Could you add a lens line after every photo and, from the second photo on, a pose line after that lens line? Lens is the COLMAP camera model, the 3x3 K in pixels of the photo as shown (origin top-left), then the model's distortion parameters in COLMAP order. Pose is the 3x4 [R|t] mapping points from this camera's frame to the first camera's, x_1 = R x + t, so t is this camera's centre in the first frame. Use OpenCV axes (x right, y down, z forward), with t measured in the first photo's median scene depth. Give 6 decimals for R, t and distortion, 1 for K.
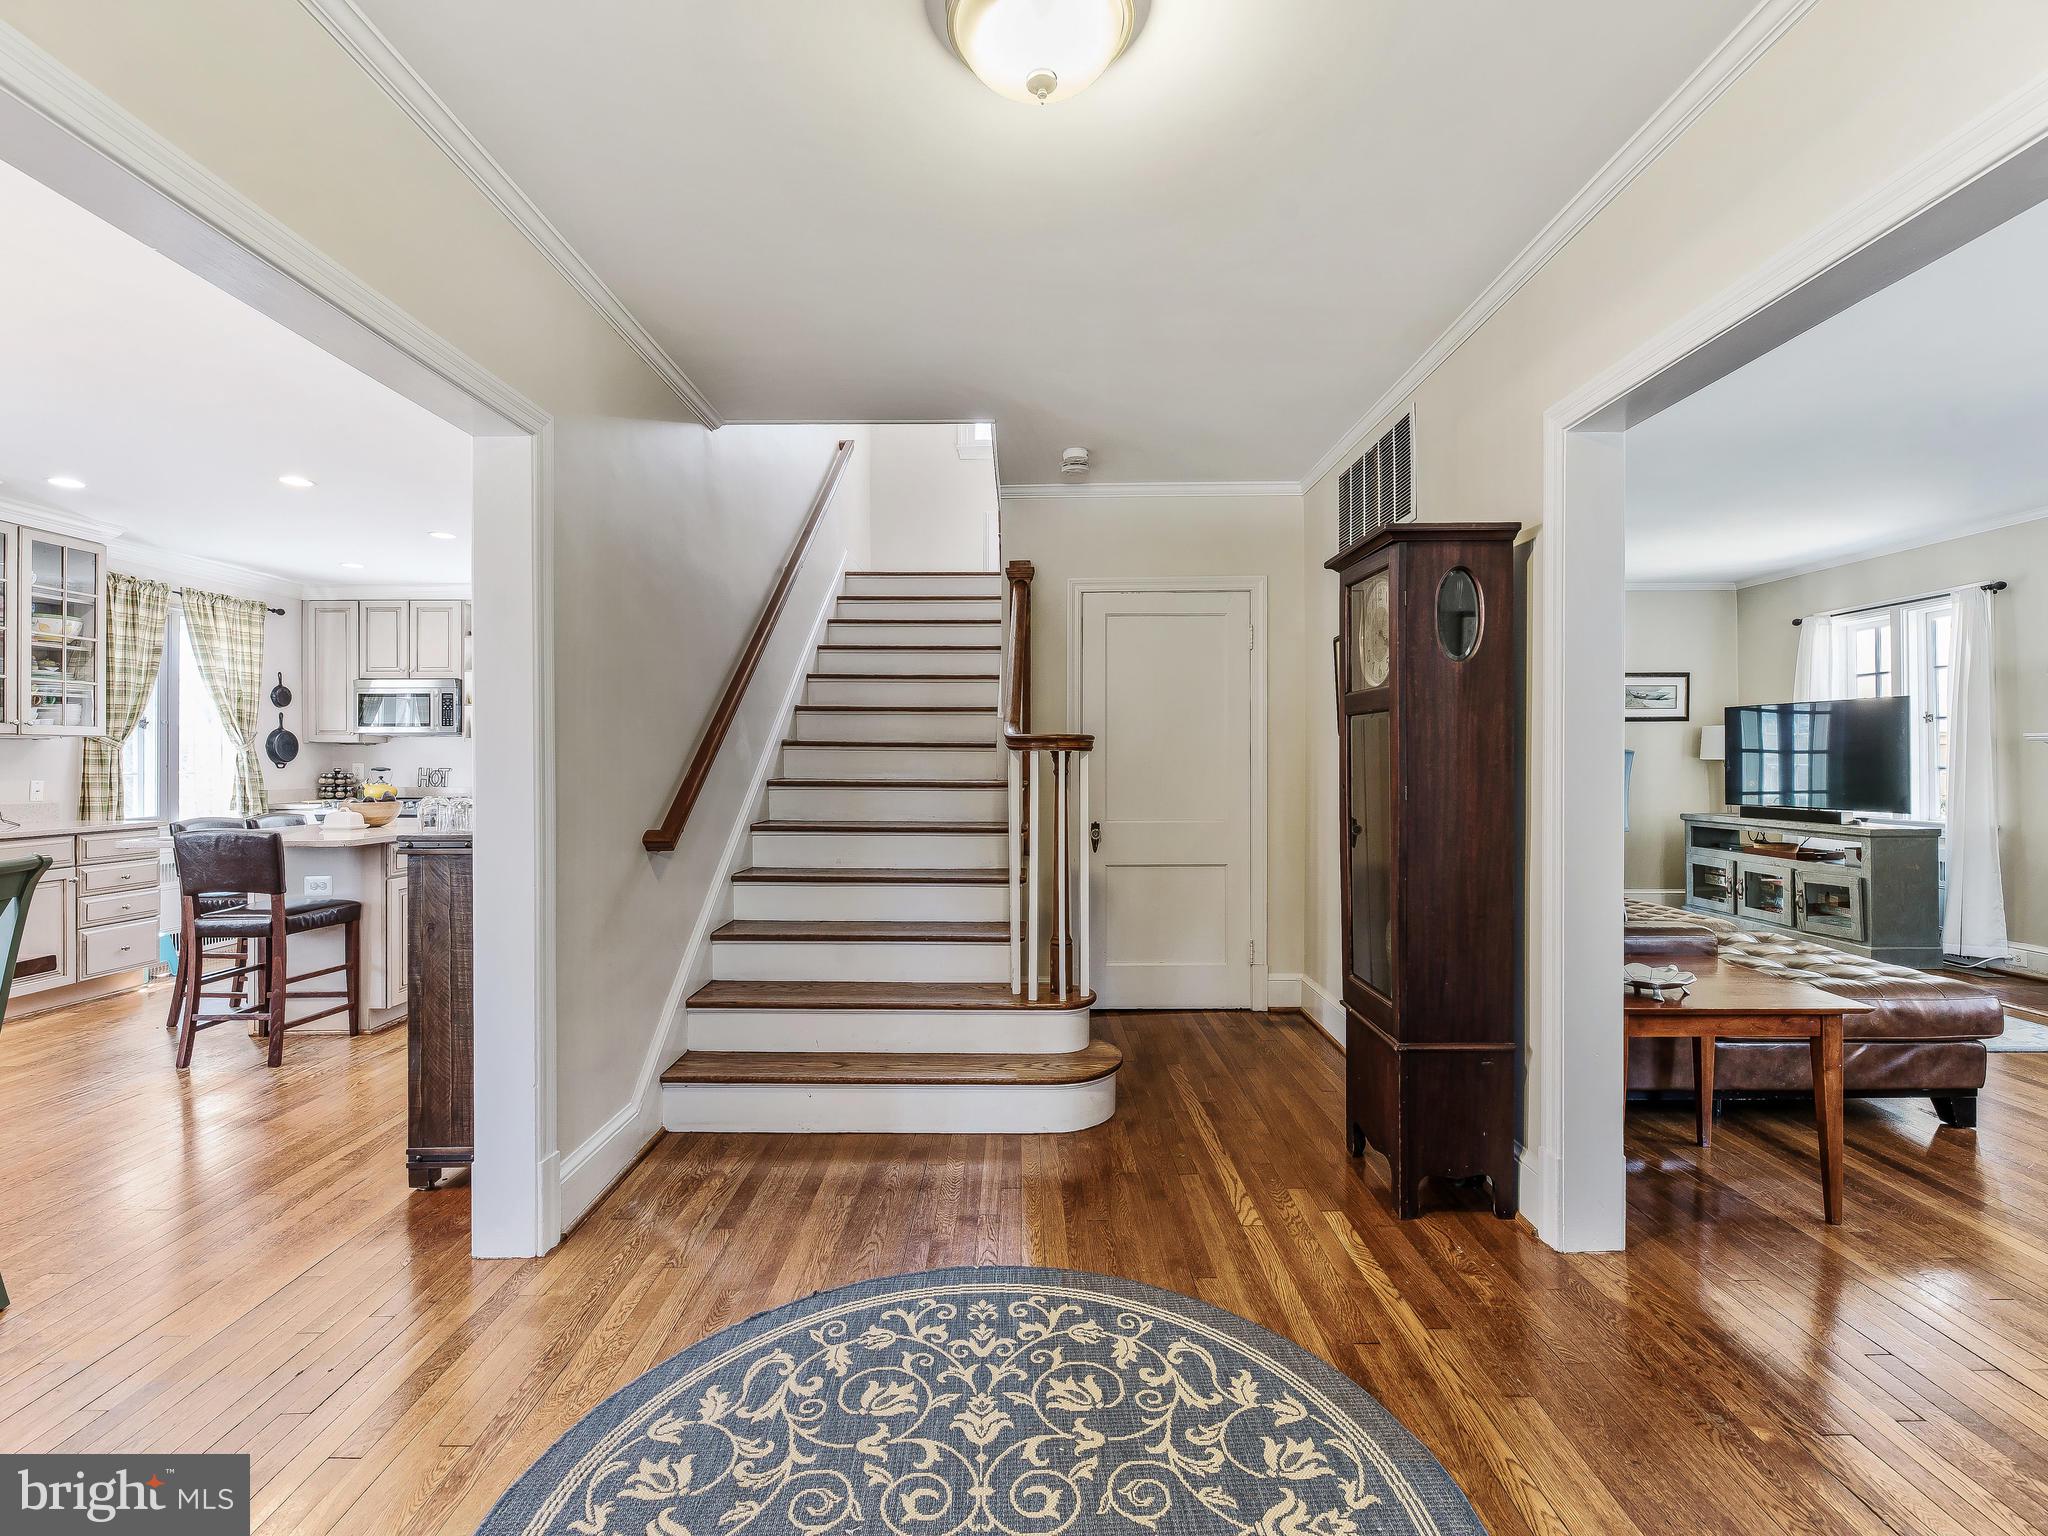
lens RADIAL K [[936.1, 0, 1024.5], [0, 936.1, 759.1], [0, 0, 1]] dist [0.002359, -0.004447]
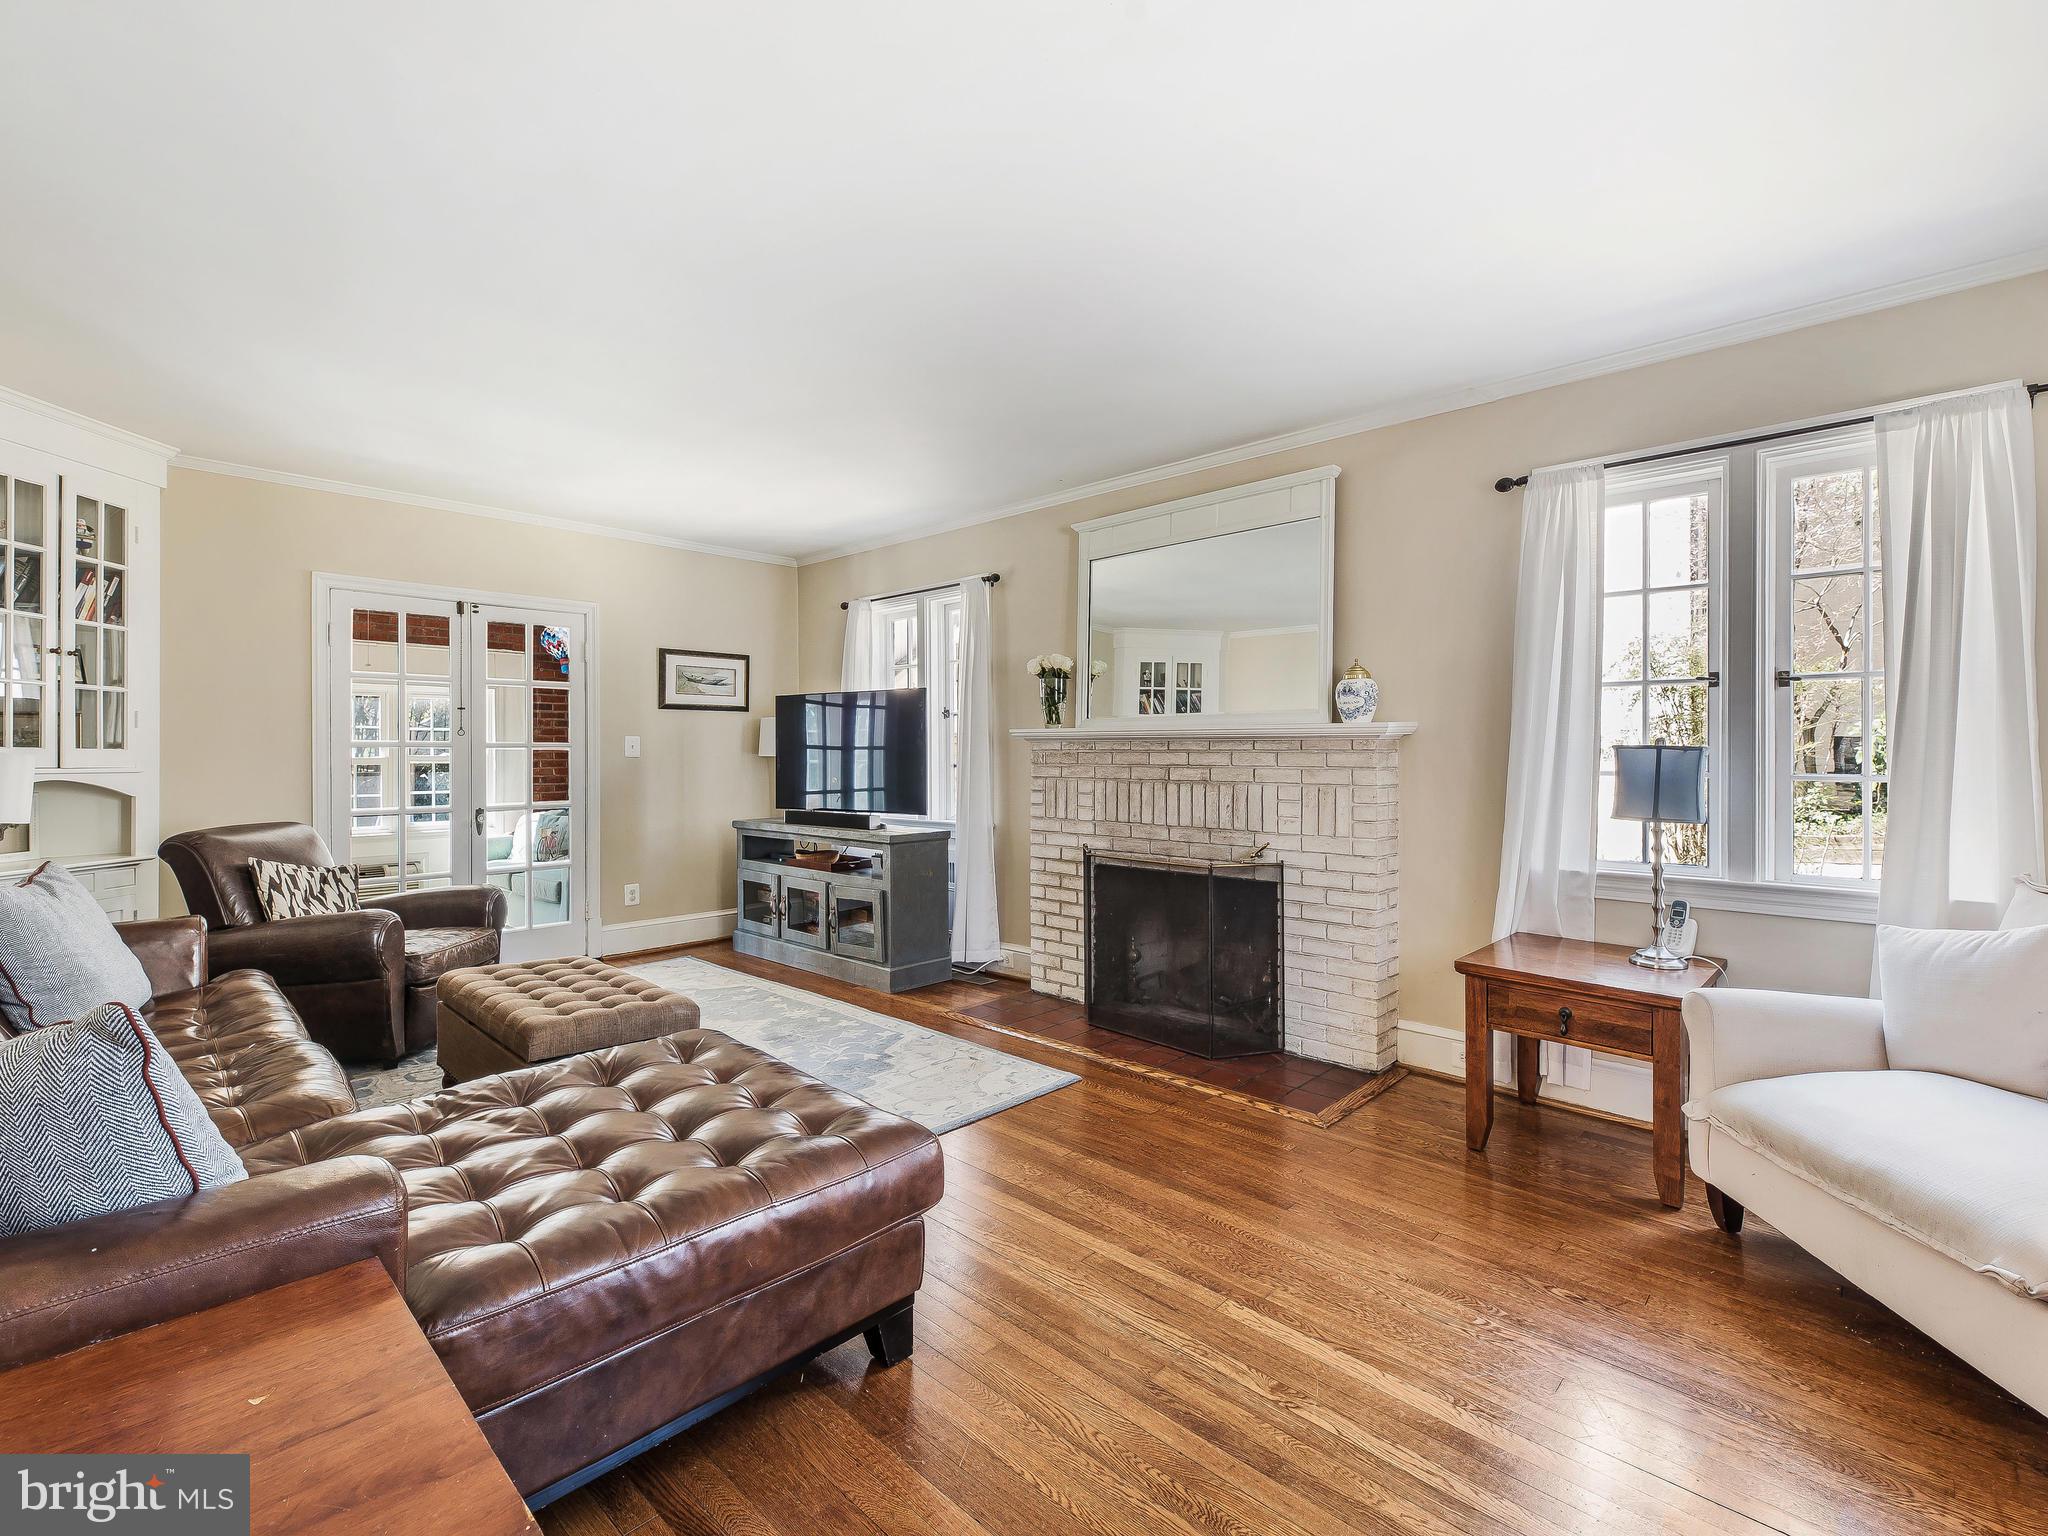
lens RADIAL K [[936.1, 0, 1024.5], [0, 936.1, 759.1], [0, 0, 1]] dist [0.002359, -0.004447]
pose [[0.694270, -0.004017, 0.719704, 0.303461], [0.000057, 0.999985, 0.005527, -0.001838], [-0.719715, -0.003796, 0.694259, 0.250360]]
